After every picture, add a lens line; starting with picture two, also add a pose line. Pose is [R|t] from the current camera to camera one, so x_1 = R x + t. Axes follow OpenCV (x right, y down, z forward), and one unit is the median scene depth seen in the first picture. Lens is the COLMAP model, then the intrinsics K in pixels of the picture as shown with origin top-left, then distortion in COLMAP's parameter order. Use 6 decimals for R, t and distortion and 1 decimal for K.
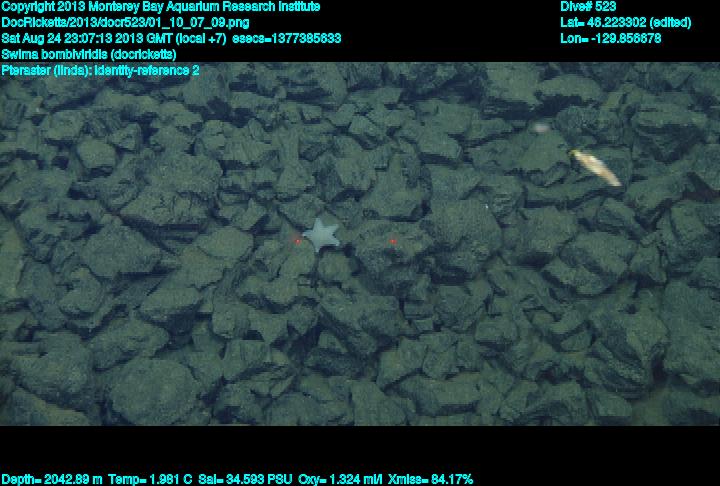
lens RADIAL K [[1093.6, 0, 360.0], [0, 1093.6, 243.0], [0, 0, 1]] dist [0.279169, -0.136911]
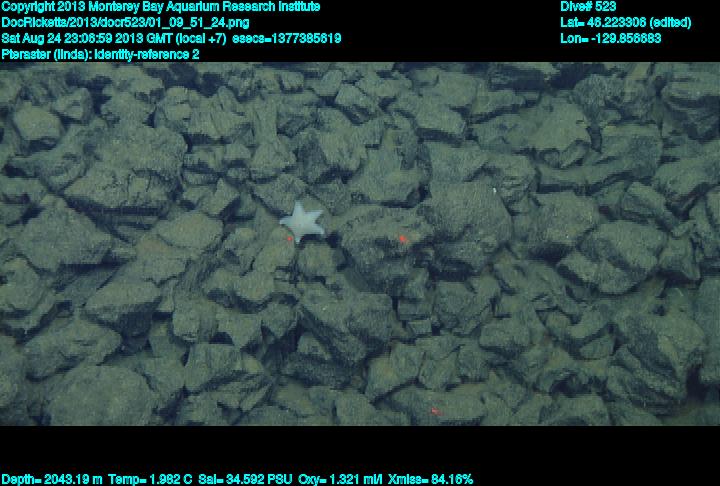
lens RADIAL K [[1093.6, 0, 360.0], [0, 1093.6, 243.0], [0, 0, 1]] dist [0.279169, -0.136911]
pose [[0.999894, 0.007136, 0.012726, -0.000857], [-0.007131, 0.999974, -0.000431, 0.009274], [-0.012728, 0.000340, 0.999919, 0.139687]]
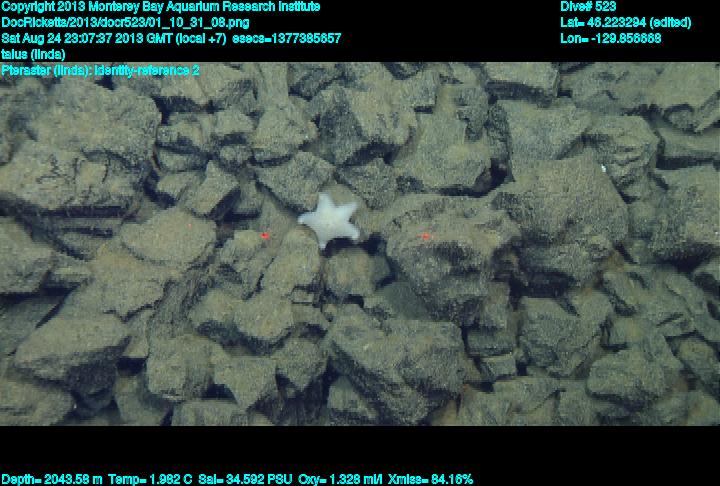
lens RADIAL K [[1093.6, 0, 360.0], [0, 1093.6, 243.0], [0, 0, 1]] dist [0.279169, -0.136911]
pose [[0.999698, -0.016425, 0.018275, -0.029680], [0.015740, 0.999191, 0.037002, -0.016948], [-0.018868, -0.036703, 0.999148, 0.397338]]
